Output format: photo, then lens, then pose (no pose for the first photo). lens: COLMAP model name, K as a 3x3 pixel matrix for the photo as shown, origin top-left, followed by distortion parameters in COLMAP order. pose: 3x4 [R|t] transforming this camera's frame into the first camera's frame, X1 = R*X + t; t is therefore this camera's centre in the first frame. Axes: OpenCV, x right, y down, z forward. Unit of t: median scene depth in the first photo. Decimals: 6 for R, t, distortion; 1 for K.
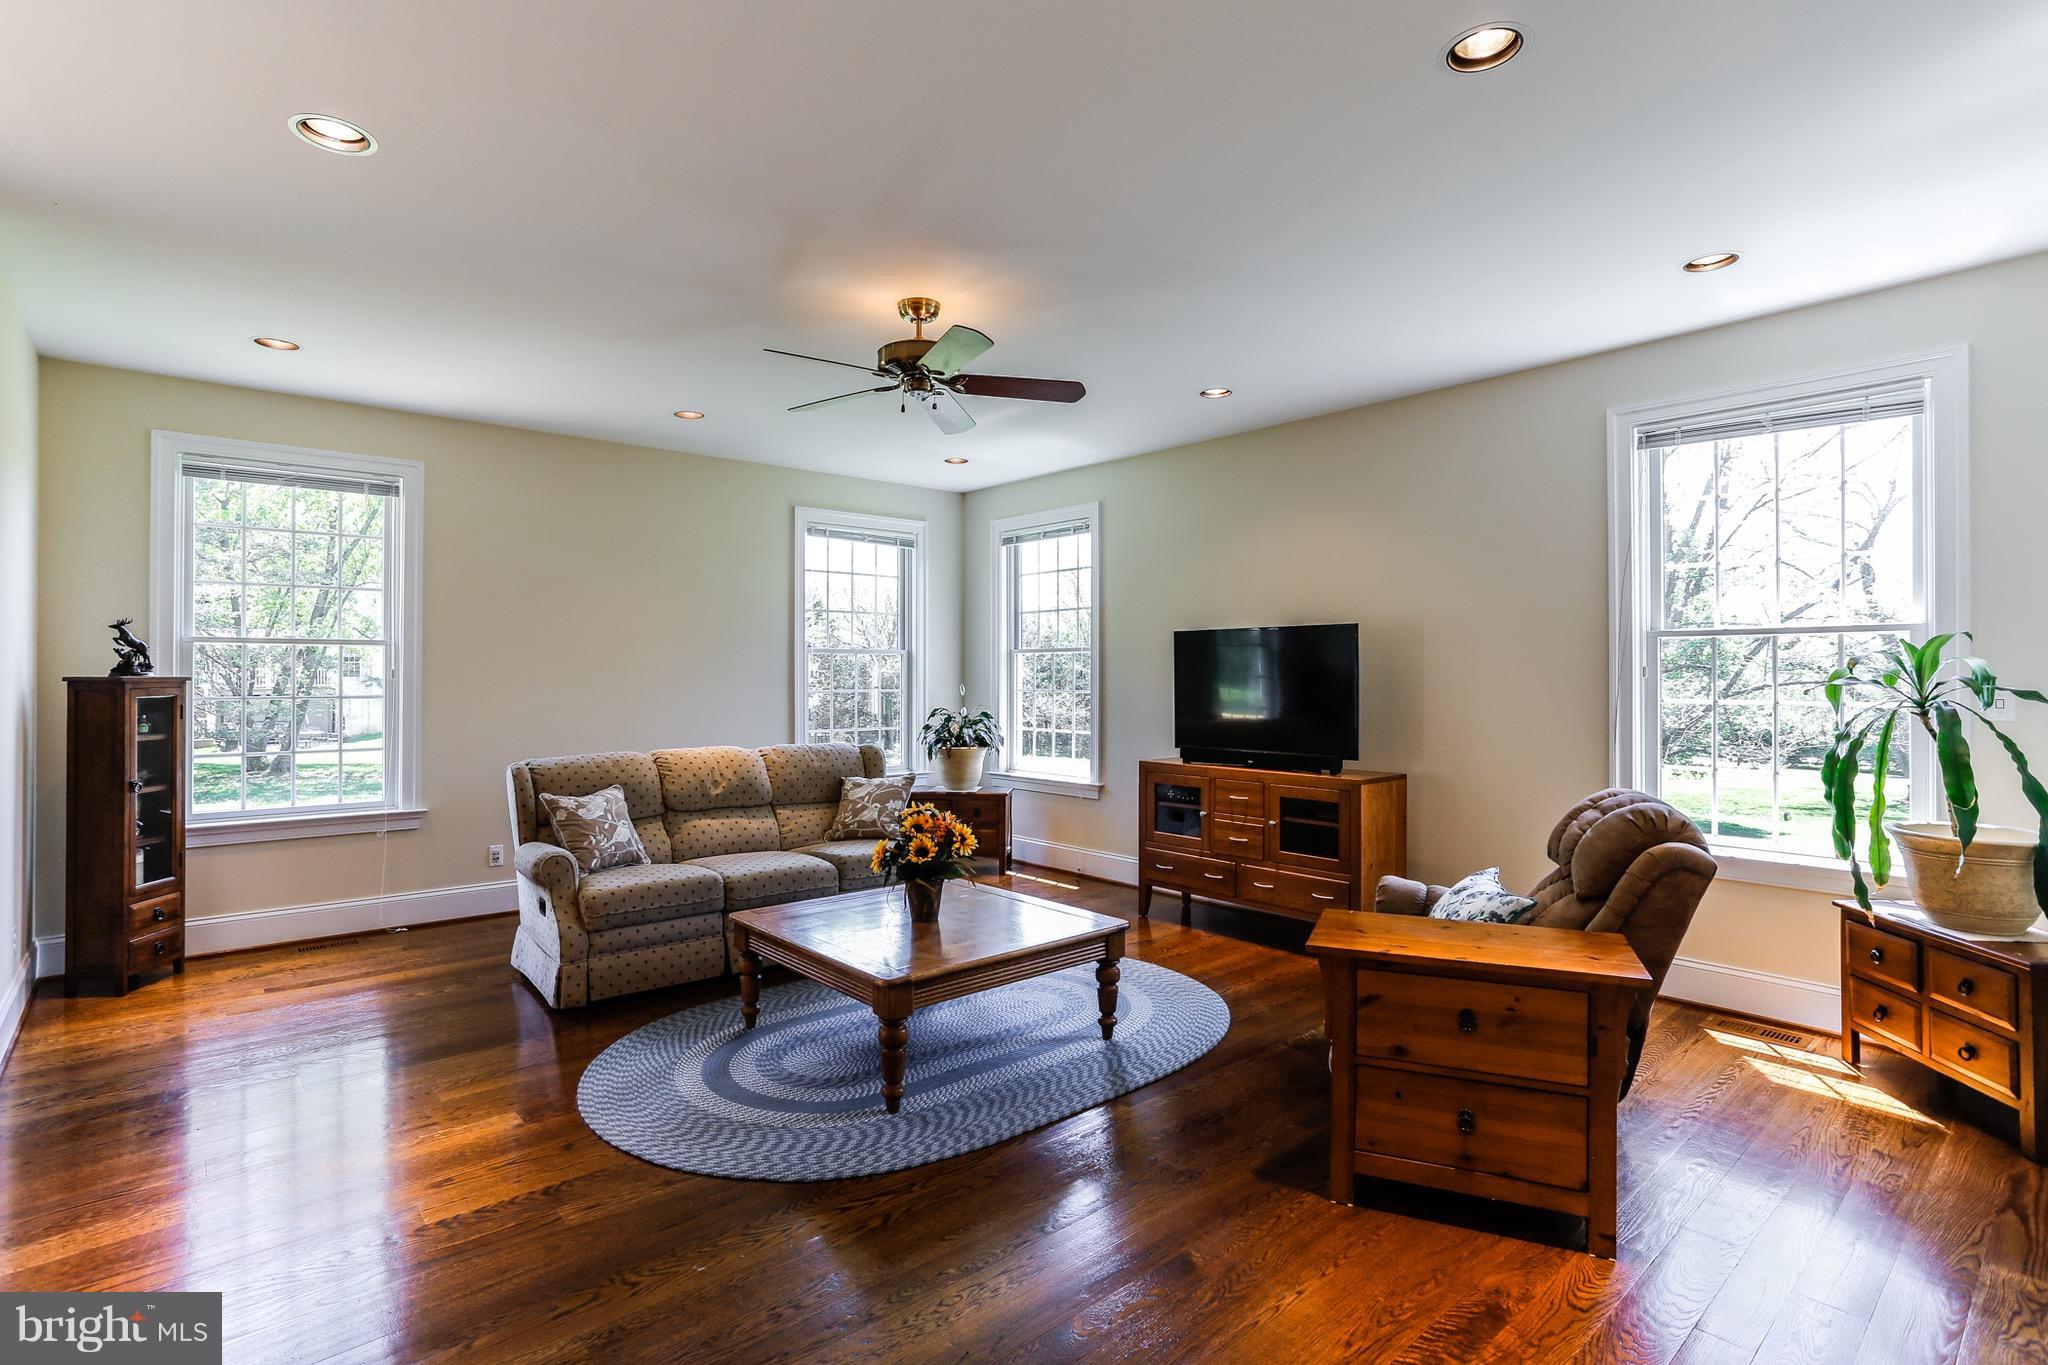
lens RADIAL K [[968.2, 0, 1021.0], [0, 968.2, 673.3], [0, 0, 1]] dist [-0.020348, 0.014667]
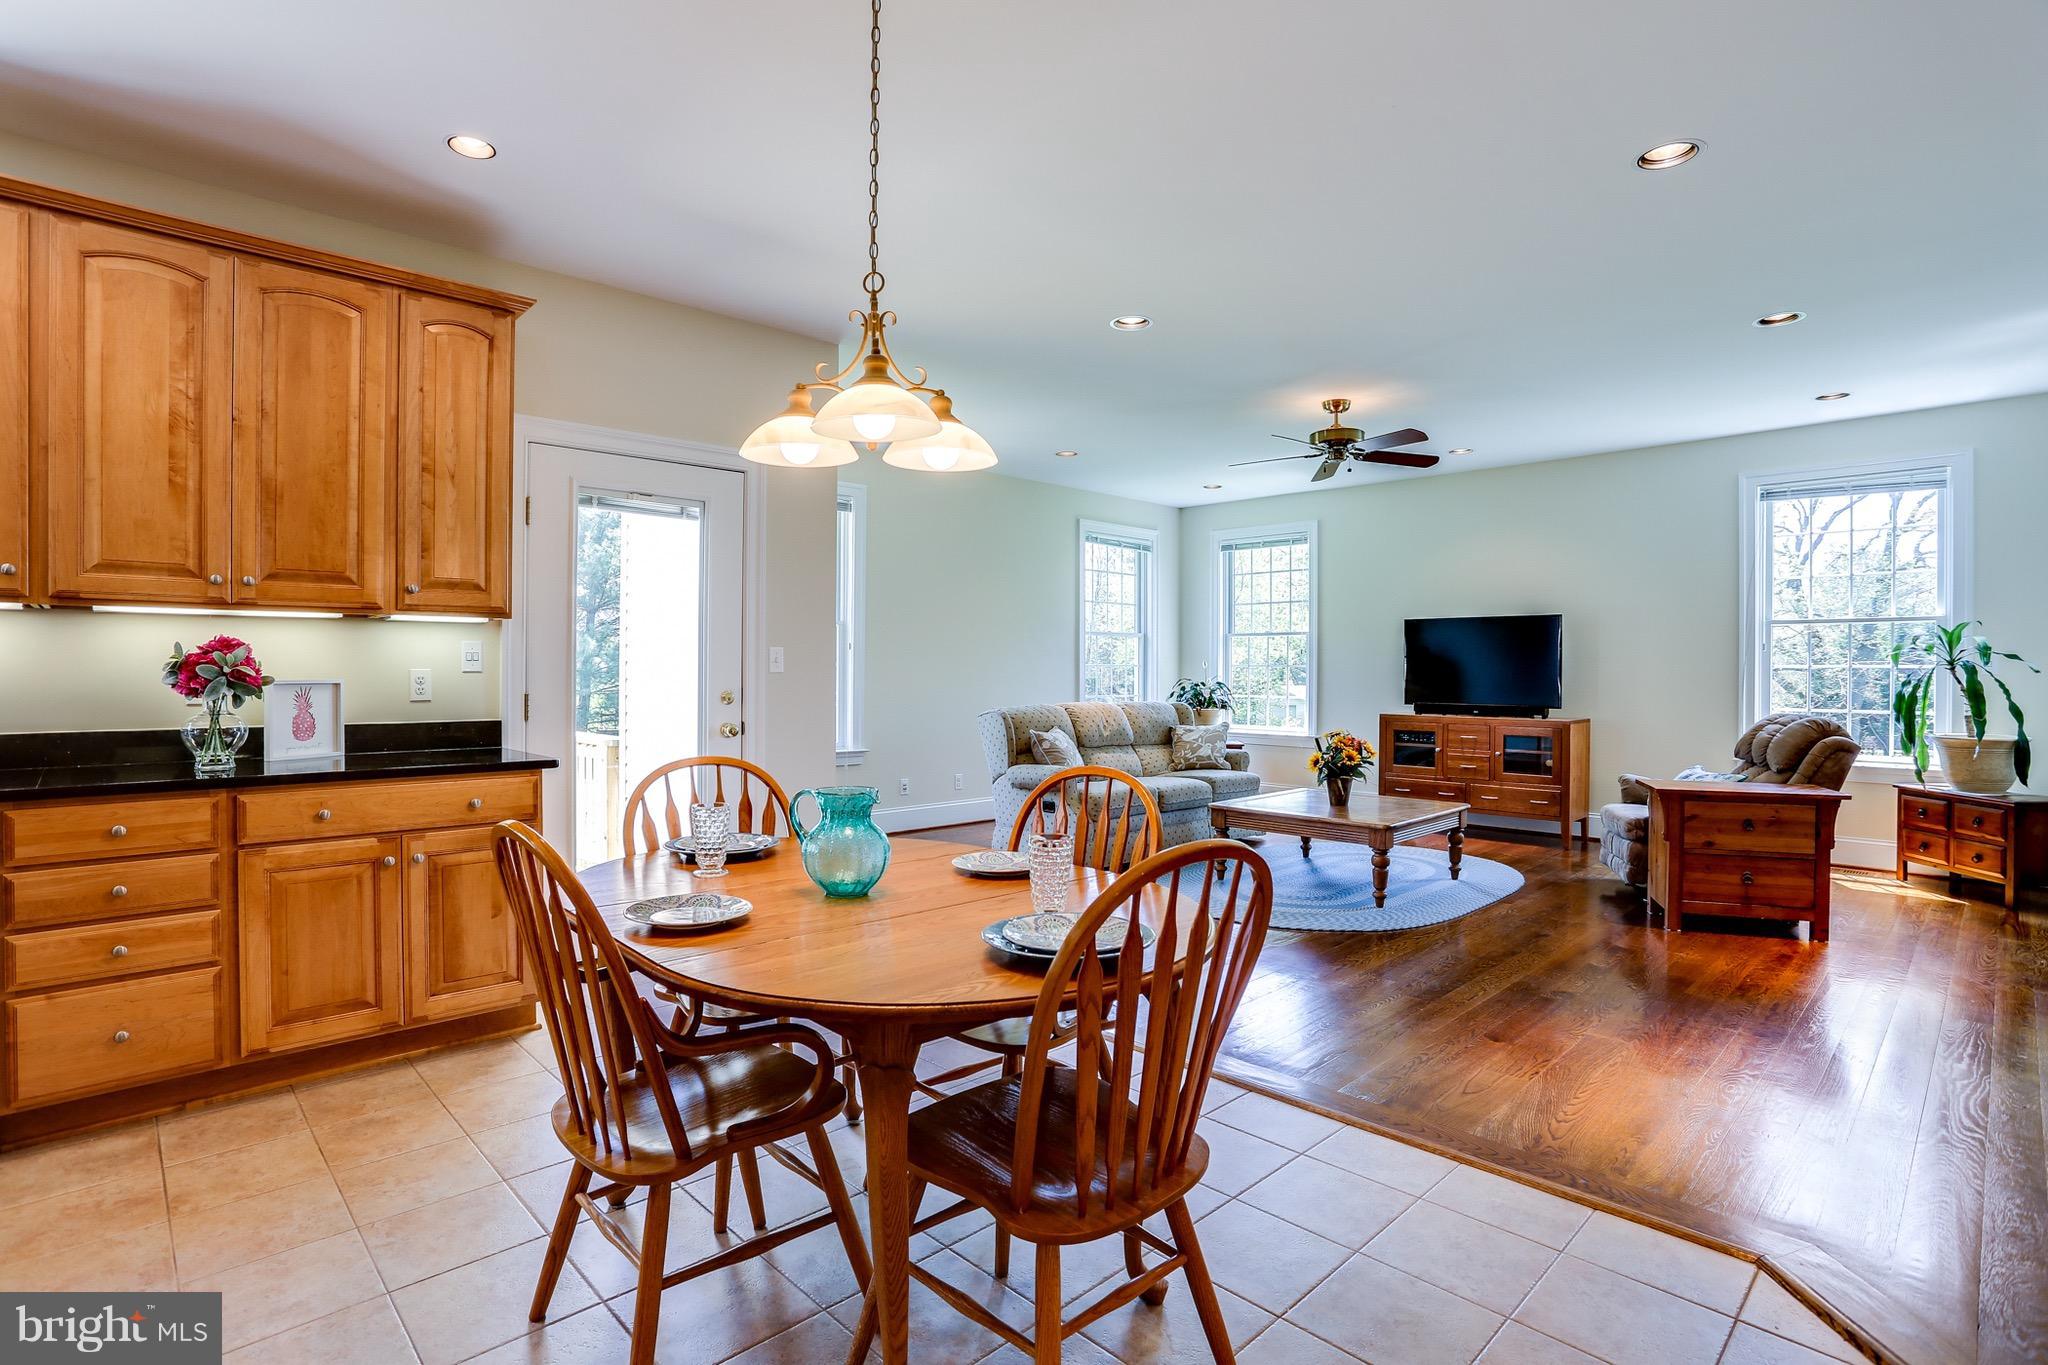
lens RADIAL K [[983.5, 0, 1065.7], [0, 983.5, 676.8], [0, 0, 1]] dist [0.011732, 0.000392]
pose [[0.995006, 0.001708, 0.099800, -0.751463], [-0.002937, 0.999922, 0.012174, 0.036545], [-0.099772, -0.012406, 0.994933, -0.559422]]
